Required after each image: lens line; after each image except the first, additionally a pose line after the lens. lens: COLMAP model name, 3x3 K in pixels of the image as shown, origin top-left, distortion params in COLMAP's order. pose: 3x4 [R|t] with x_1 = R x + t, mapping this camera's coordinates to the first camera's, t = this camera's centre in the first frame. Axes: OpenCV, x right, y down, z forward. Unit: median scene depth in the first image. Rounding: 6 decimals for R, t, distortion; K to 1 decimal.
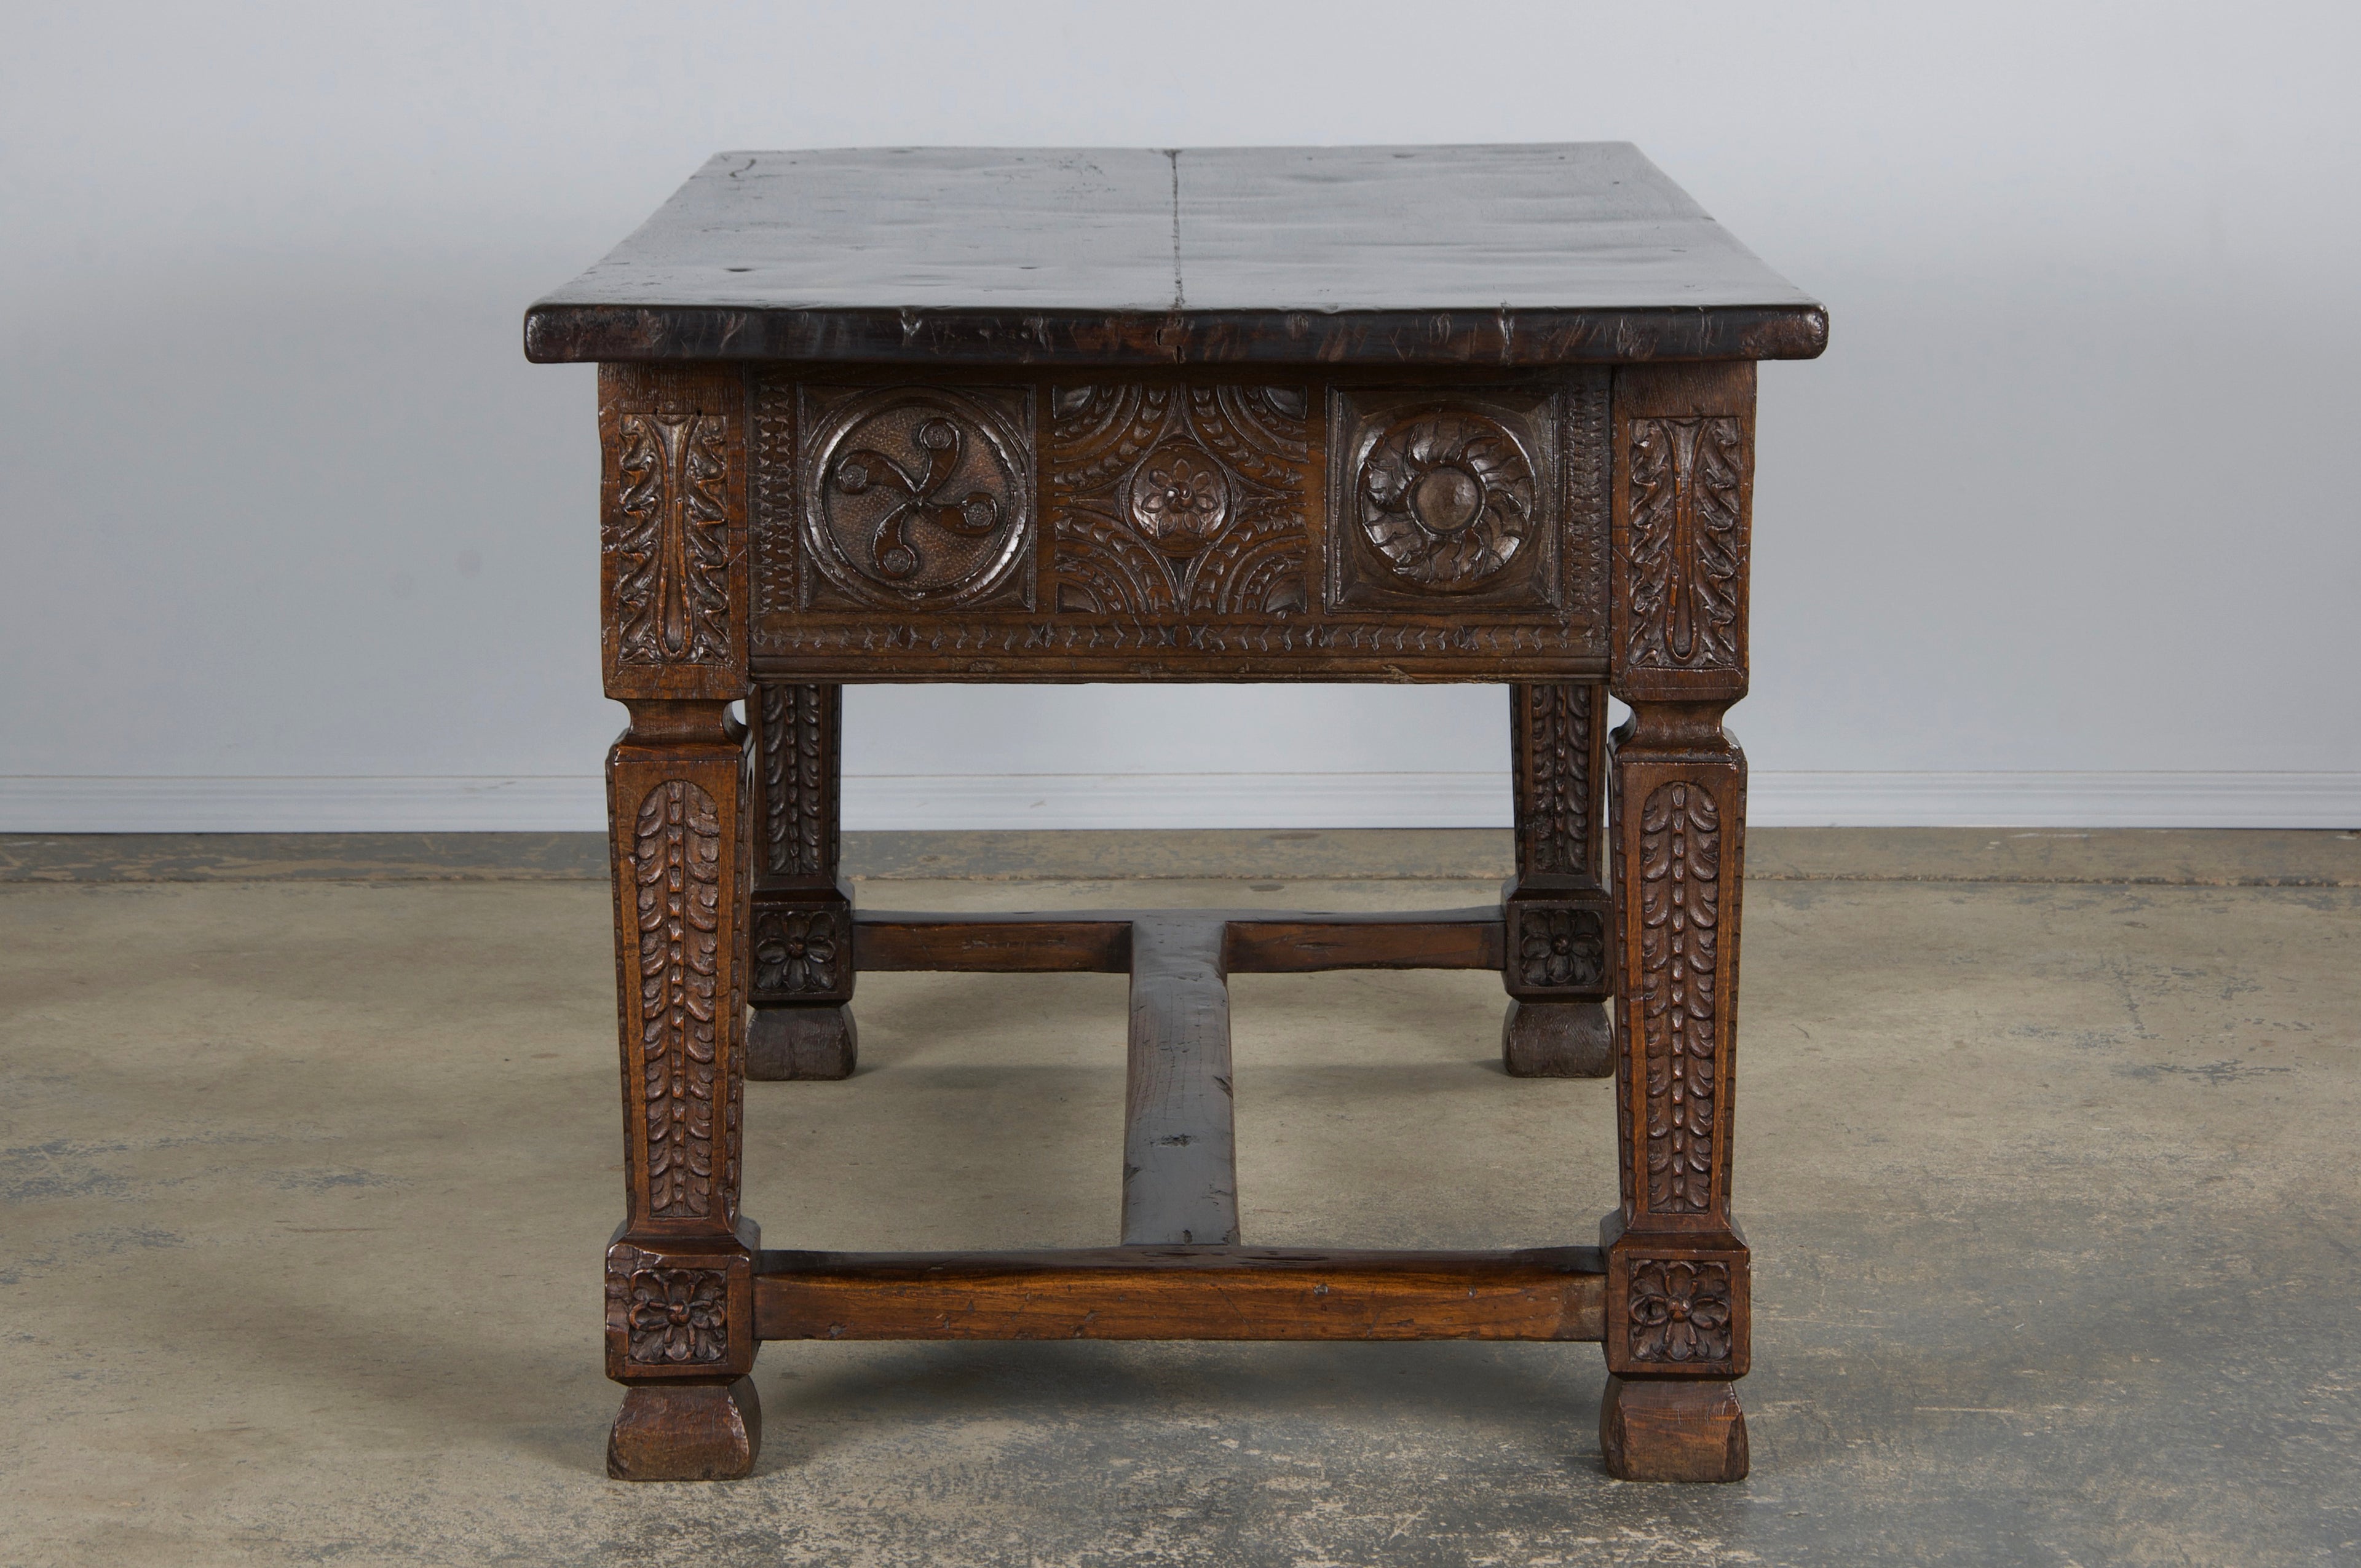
lens RADIAL K [[6478.4, 0, 1179.9], [0, 6478.4, 725.9], [0, 0, 1]] dist [0.495329, 0.714796]
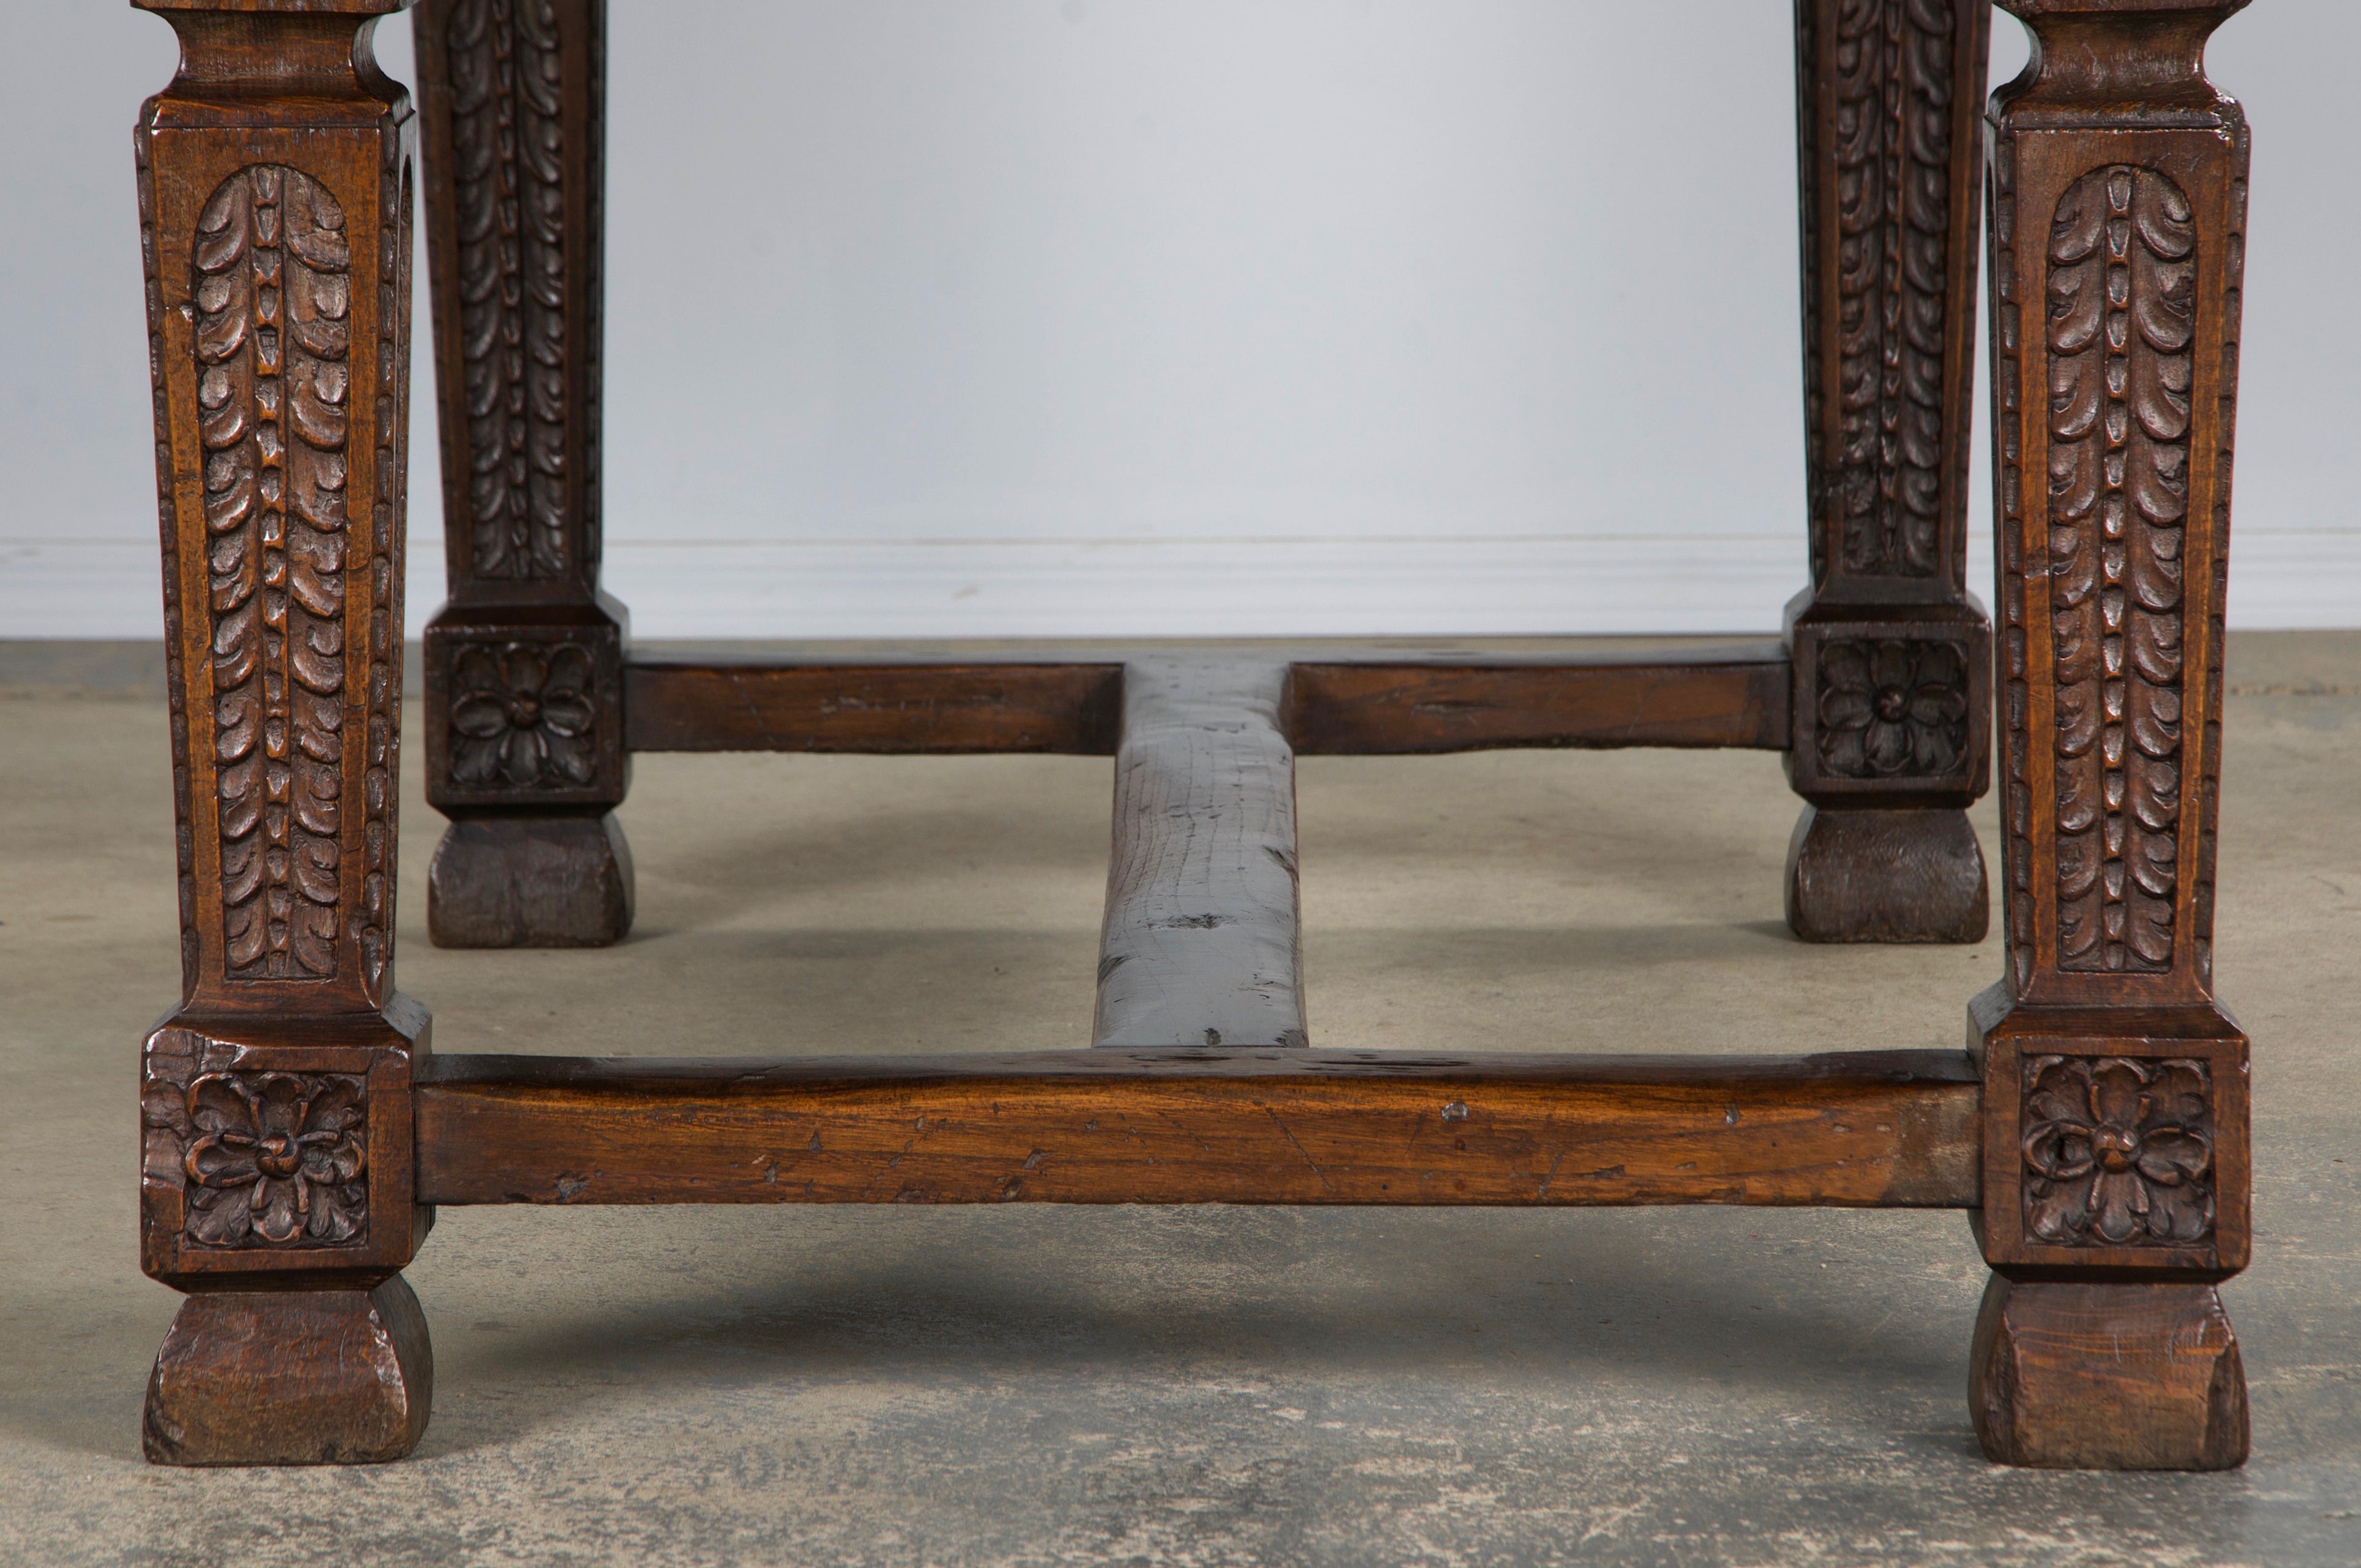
lens RADIAL K [[10695.2, 0, 1156.0], [0, 10695.2, 754.8], [0, 0, 1]] dist [1.482305, 3.467360]
pose [[0.999968, -0.000179, -0.008046, 0.003852], [0.000000, 0.999752, -0.022268, 0.077471], [0.008048, 0.022268, 0.999720, 0.096598]]
